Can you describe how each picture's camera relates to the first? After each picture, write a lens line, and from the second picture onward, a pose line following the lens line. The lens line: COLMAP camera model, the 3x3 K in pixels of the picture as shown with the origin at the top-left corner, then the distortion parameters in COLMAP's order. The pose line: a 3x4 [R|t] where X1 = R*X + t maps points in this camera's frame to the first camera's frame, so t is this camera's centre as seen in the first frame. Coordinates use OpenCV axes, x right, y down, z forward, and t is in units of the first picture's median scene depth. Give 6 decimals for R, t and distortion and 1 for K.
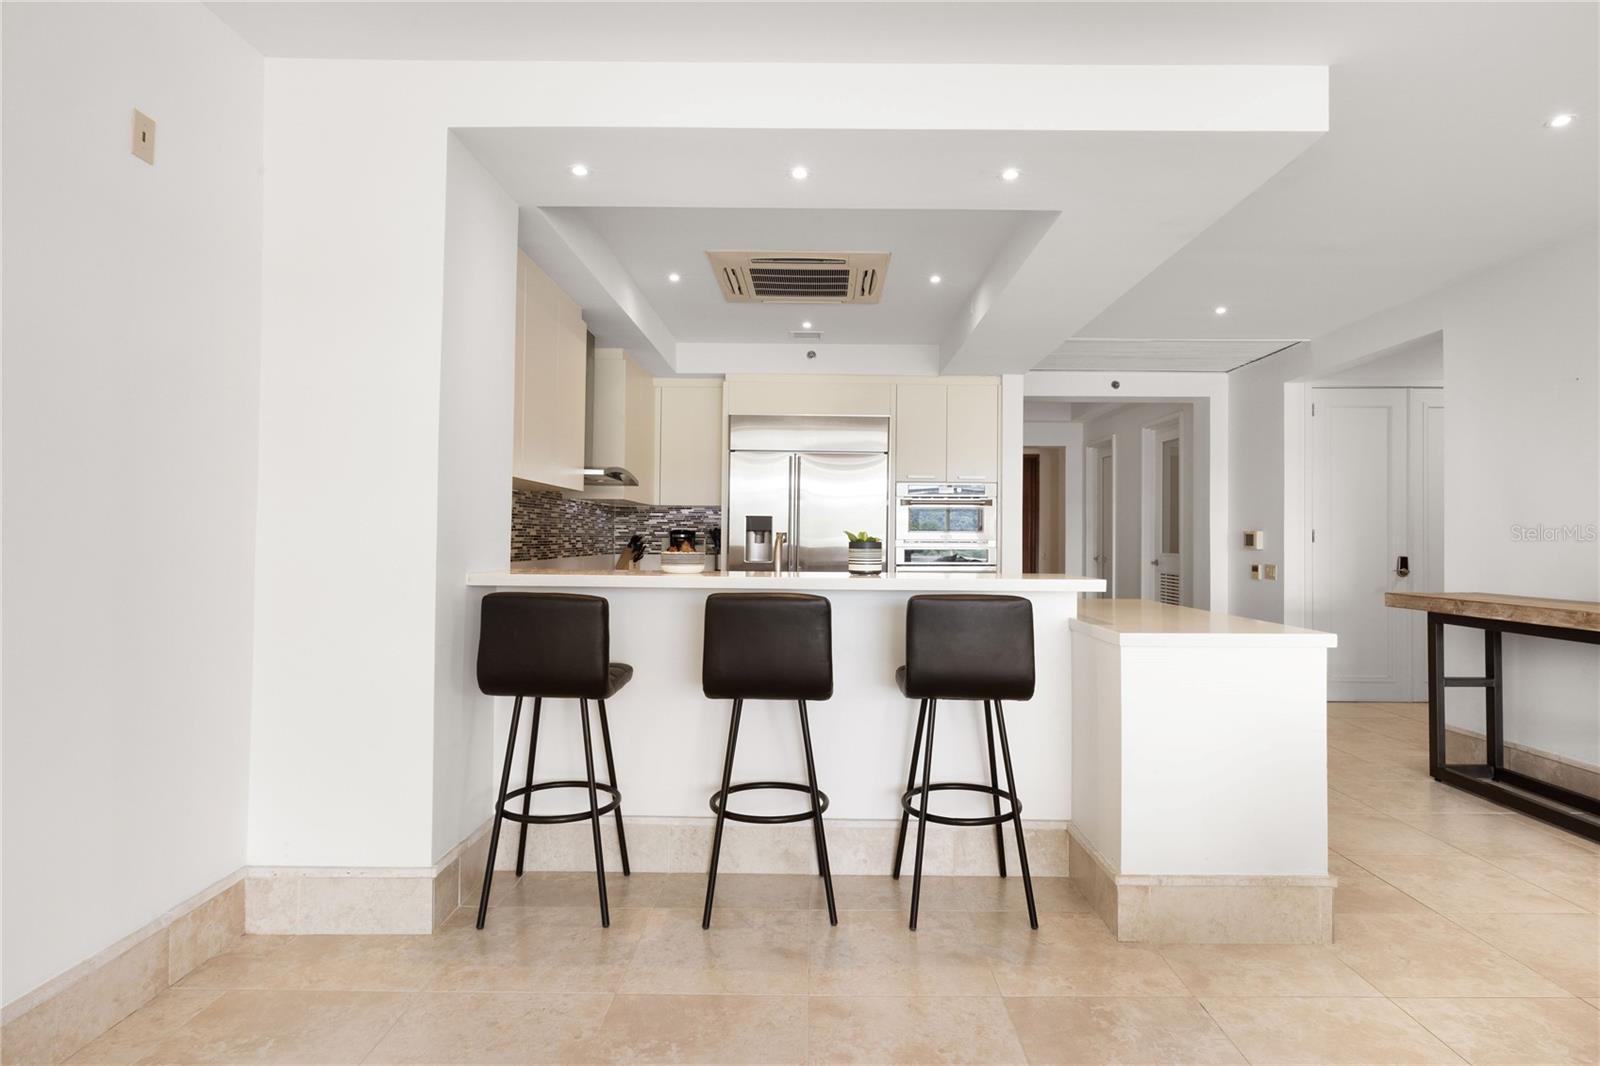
lens RADIAL K [[828.2, 0, 820.5], [0, 828.2, 524.8], [0, 0, 1]] dist [-0.000900, 0.000414]
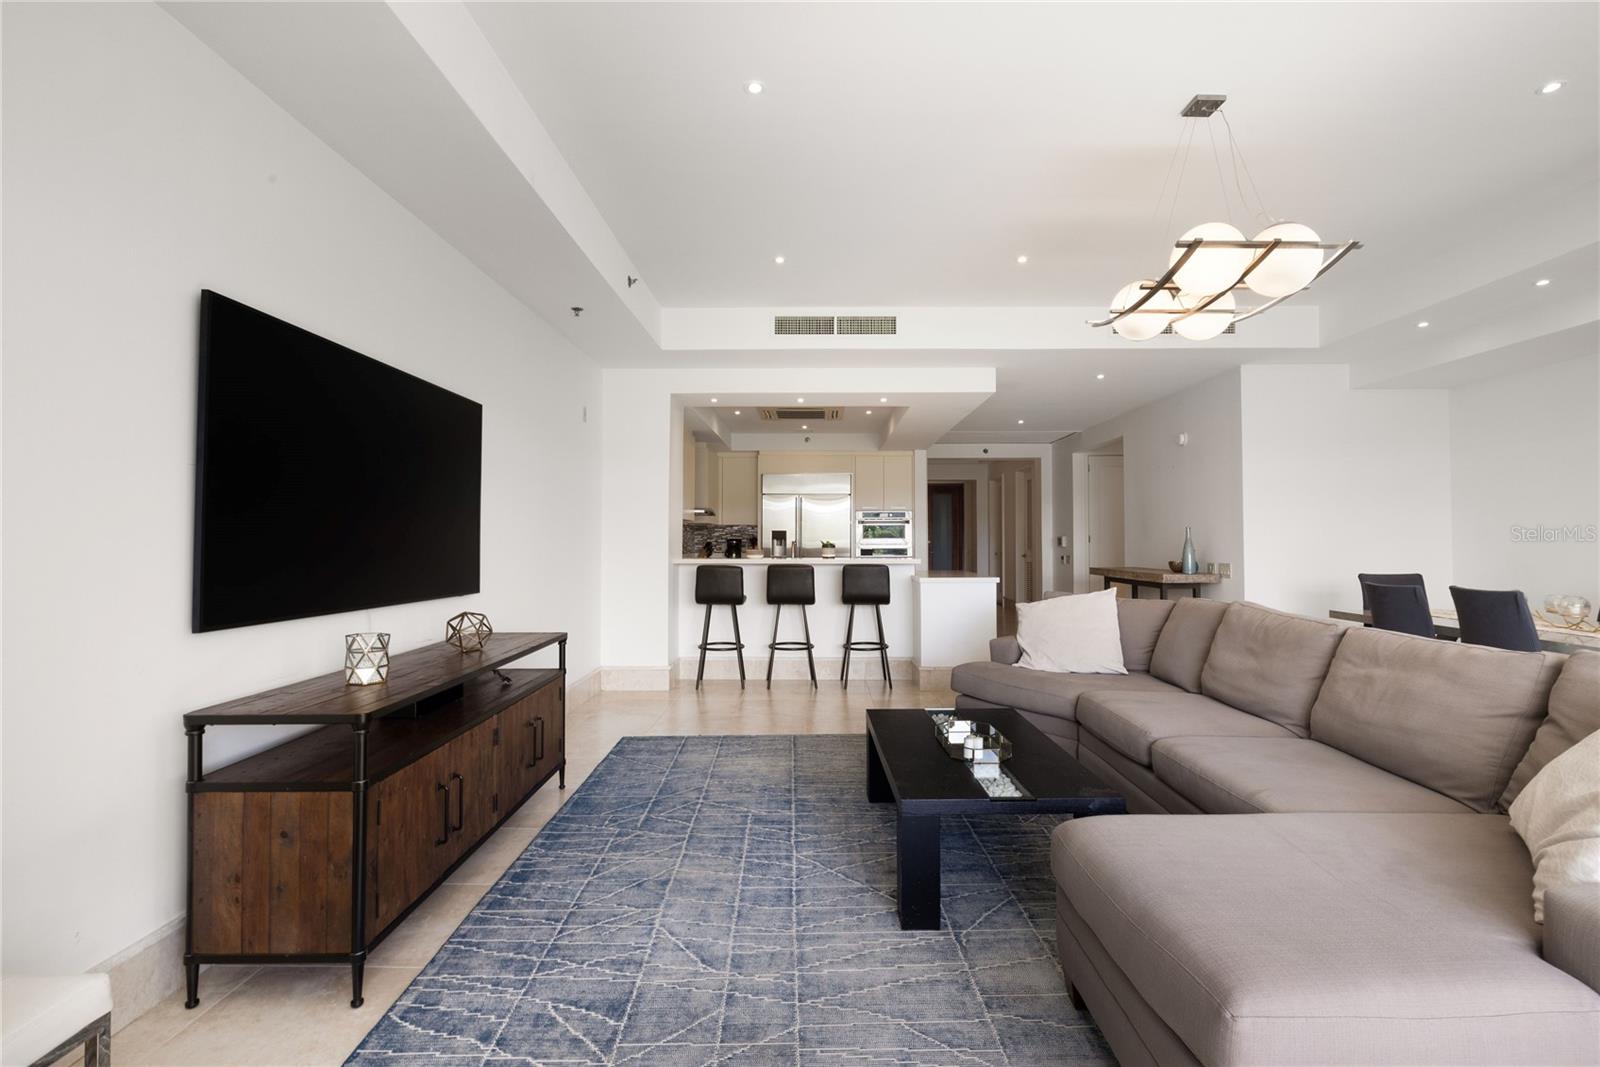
lens RADIAL K [[709.6, 0, 820.8], [0, 709.6, 520.6], [0, 0, 1]] dist [-0.006034, 0.000518]
pose [[0.999950, -0.009632, 0.002792, 0.012325], [0.009665, 0.999881, -0.012057, -0.012919], [-0.002676, 0.012083, 0.999923, -0.530988]]
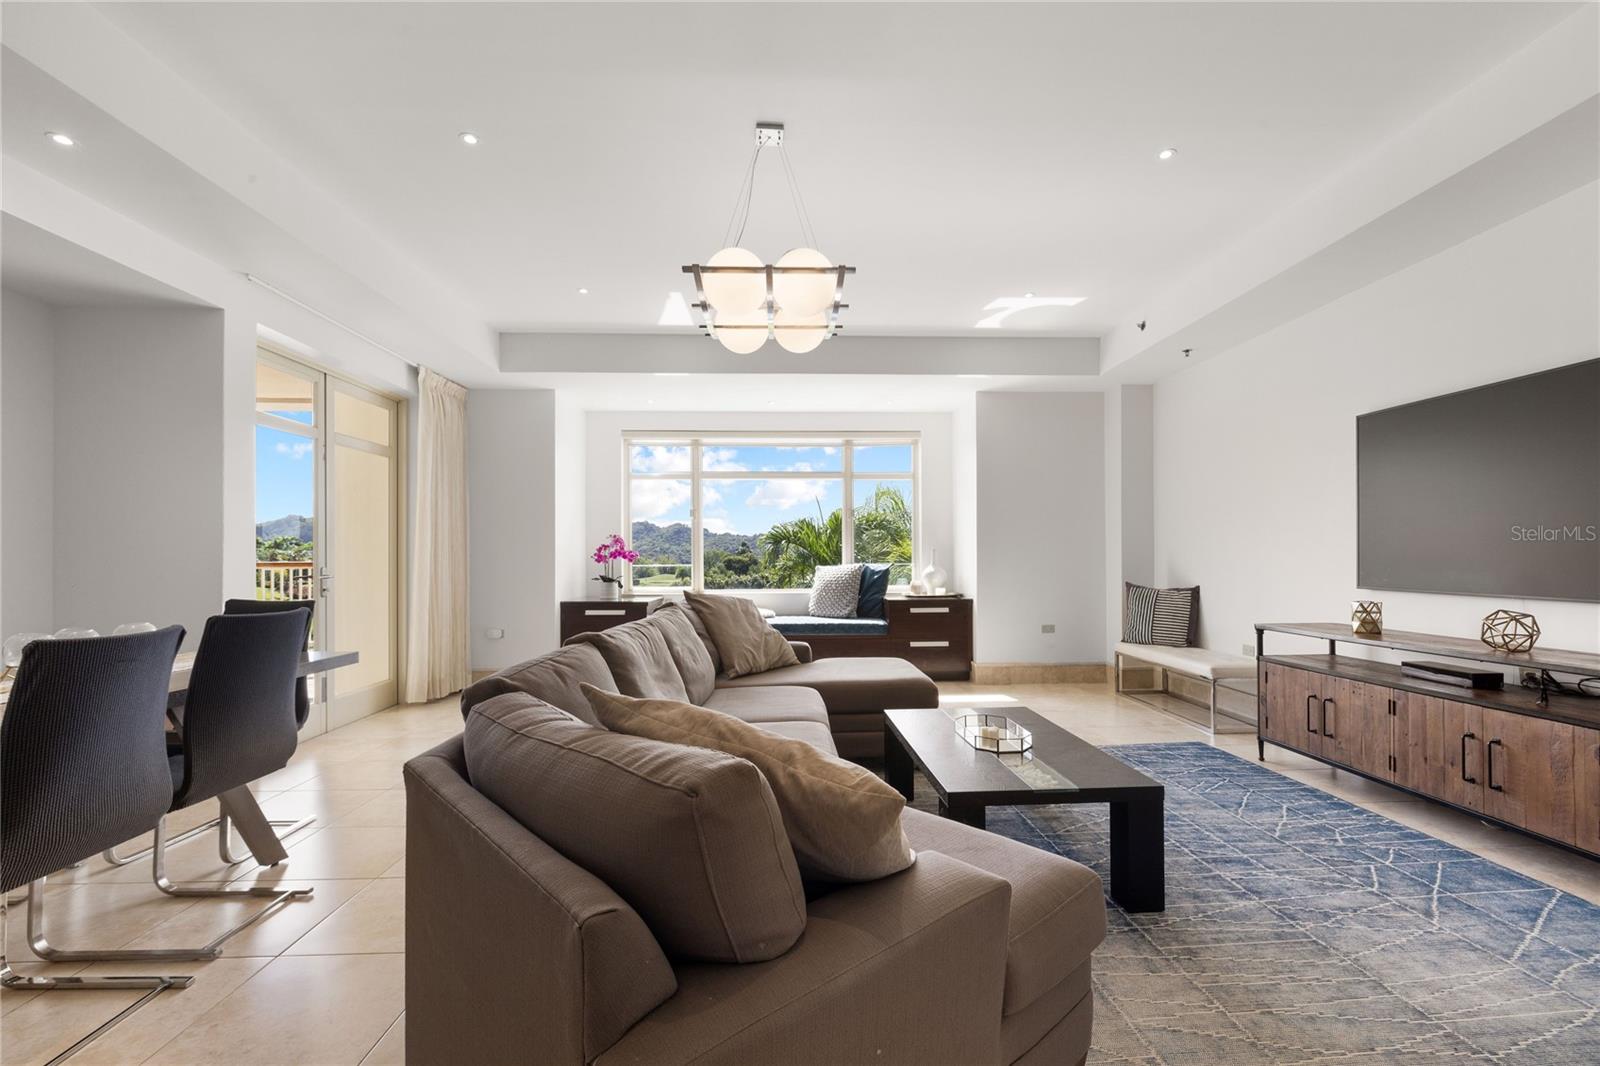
lens RADIAL K [[689.0, 0, 819.7], [0, 689.0, 553.6], [0, 0, 1]] dist [0.000254, 0.000008]
pose [[-0.998726, -0.002854, -0.050385, 0.243612], [-0.001692, 0.999732, -0.023096, 0.014141], [0.050438, -0.022981, -0.998463, 0.365911]]
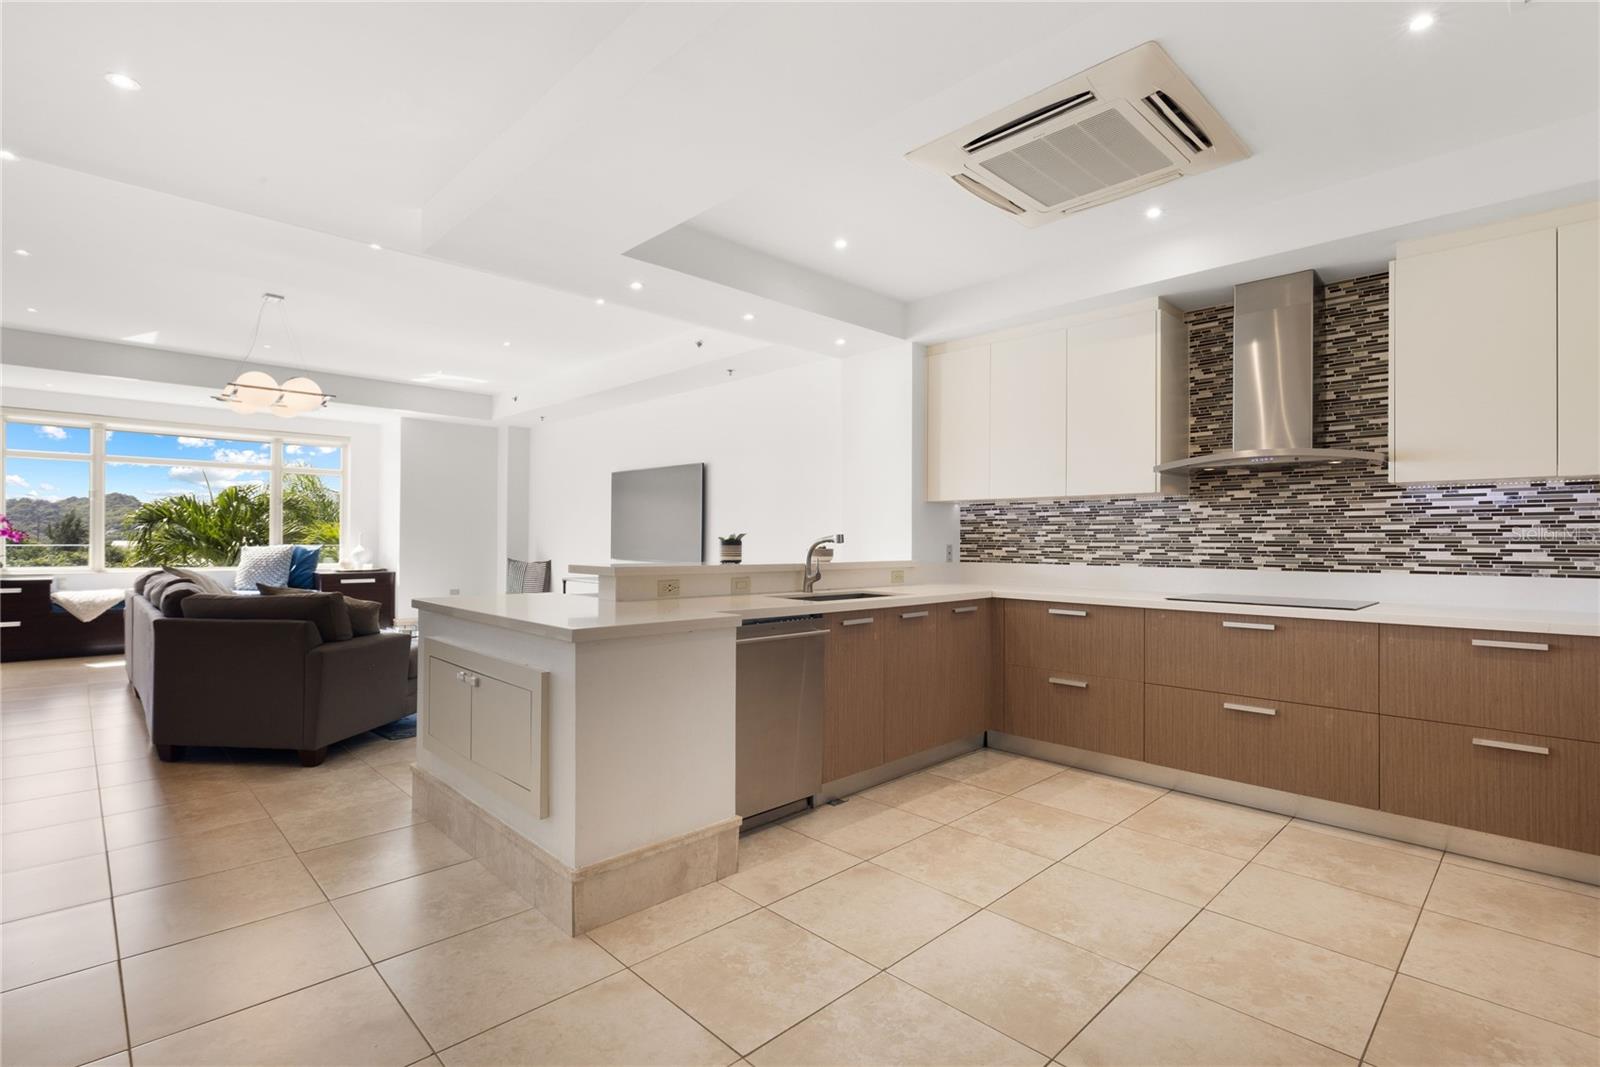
lens RADIAL K [[747.0, 0, 804.5], [0, 747.0, 537.4], [0, 0, 1]] dist [-0.000734, 0.000143]
pose [[-0.713797, -0.016082, -0.700168, 0.421174], [-0.000561, 0.999749, -0.022391, 0.021846], [0.700353, -0.015590, -0.713627, 0.968946]]
